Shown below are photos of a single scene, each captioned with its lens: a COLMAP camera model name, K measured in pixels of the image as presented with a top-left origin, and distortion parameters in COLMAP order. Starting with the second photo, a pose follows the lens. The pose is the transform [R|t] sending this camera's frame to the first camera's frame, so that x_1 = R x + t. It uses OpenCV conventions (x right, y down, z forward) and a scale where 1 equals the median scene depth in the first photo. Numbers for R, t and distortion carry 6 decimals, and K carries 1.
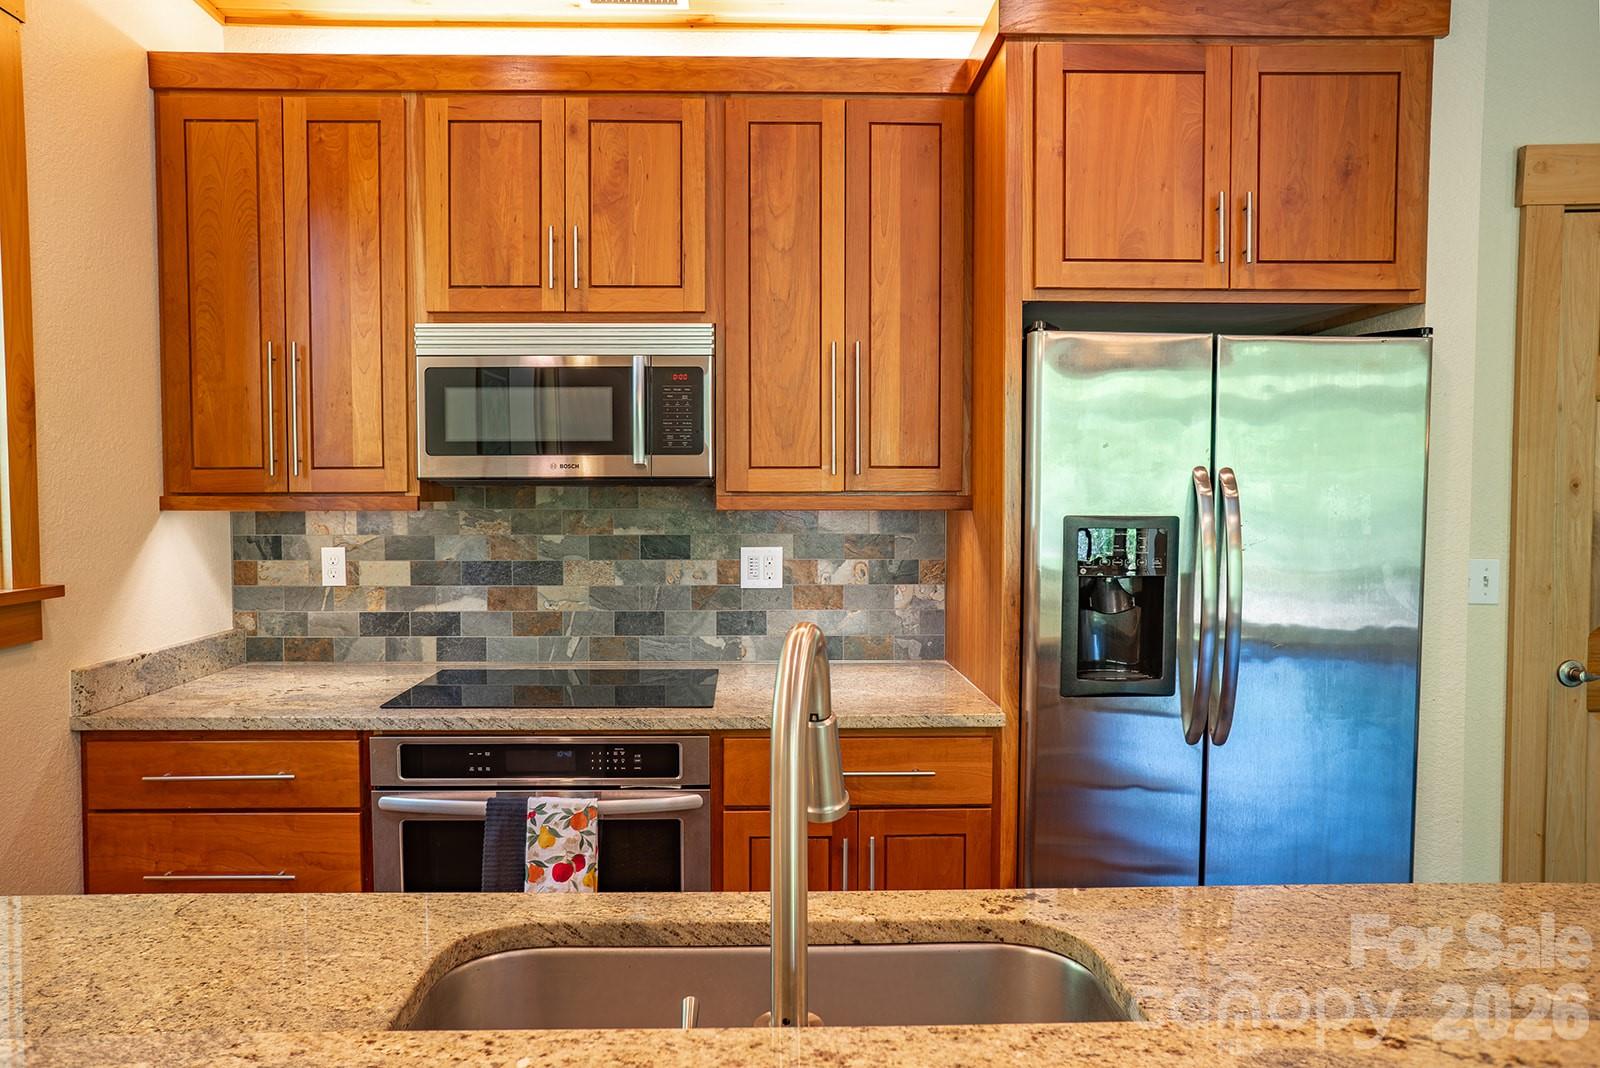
lens RADIAL K [[1189.6, 0, 800.0], [0, 1189.6, 534.0], [0, 0, 1]] dist [0.001970, 0.004464]
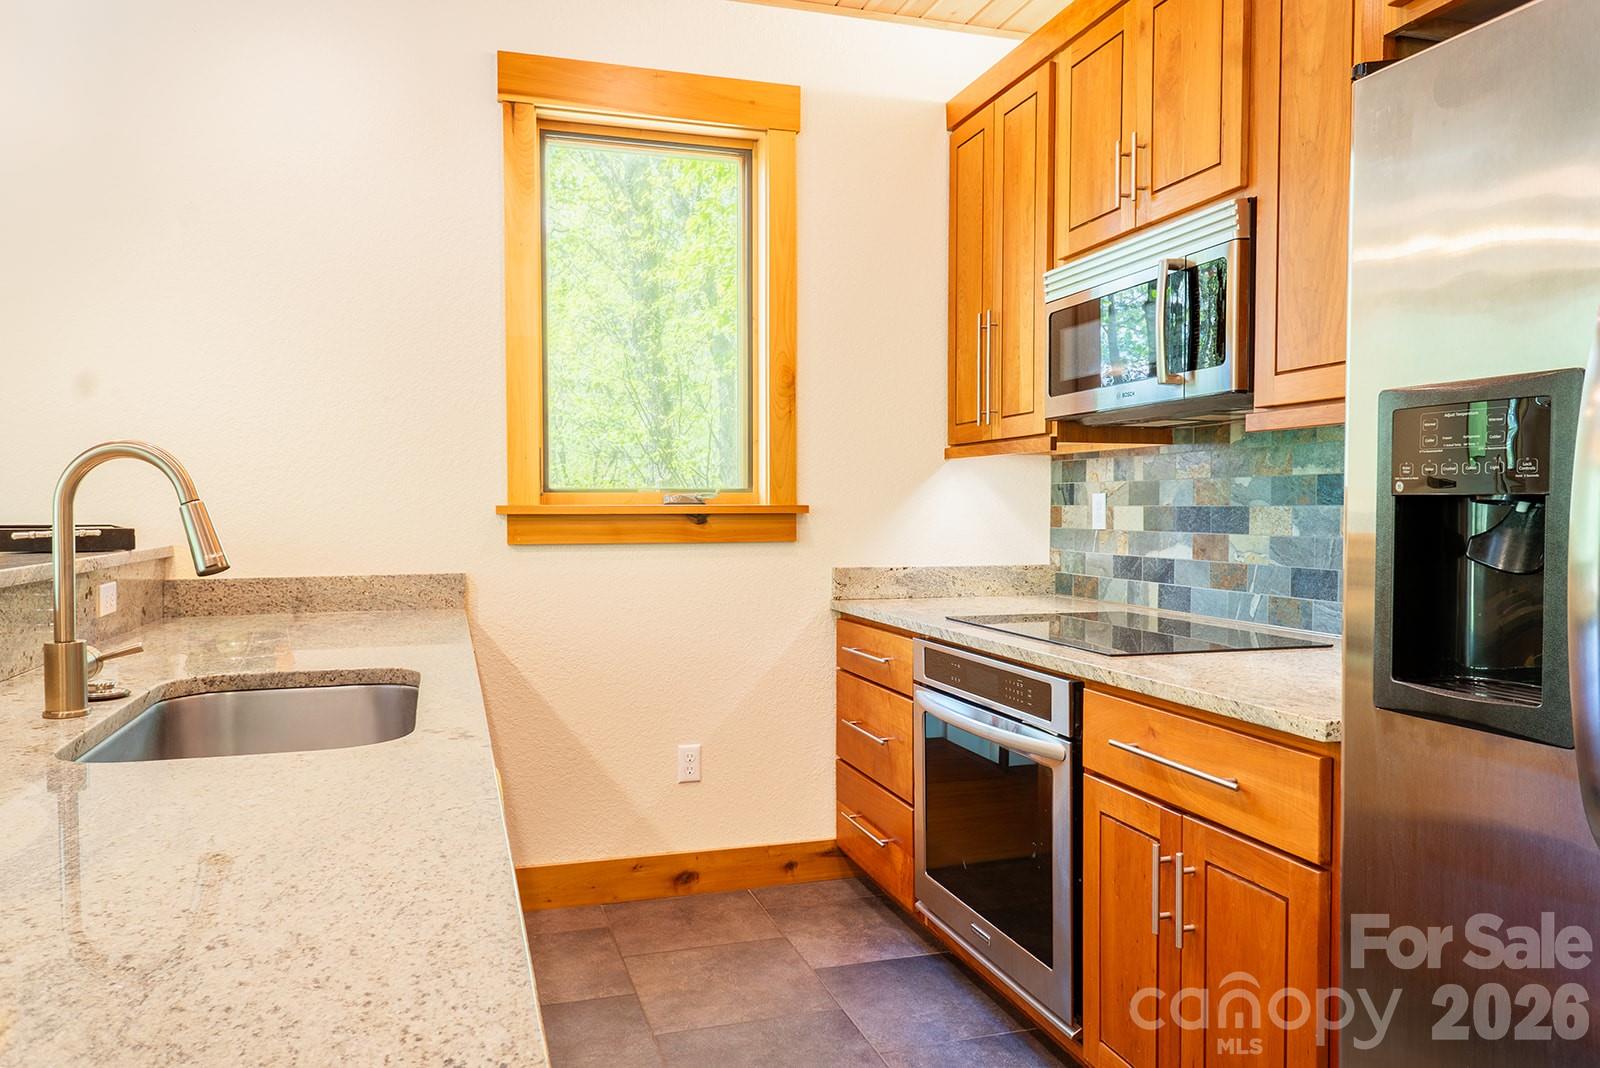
lens RADIAL K [[1193.1, 0, 800.0], [0, 1193.1, 534.0], [0, 0, 1]] dist [0.067168, 0.000415]
pose [[0.231461, 0.017451, -0.972688, 0.646872], [-0.037250, 0.999265, 0.009064, 0.052007], [0.972131, 0.034135, 0.231941, 0.522745]]
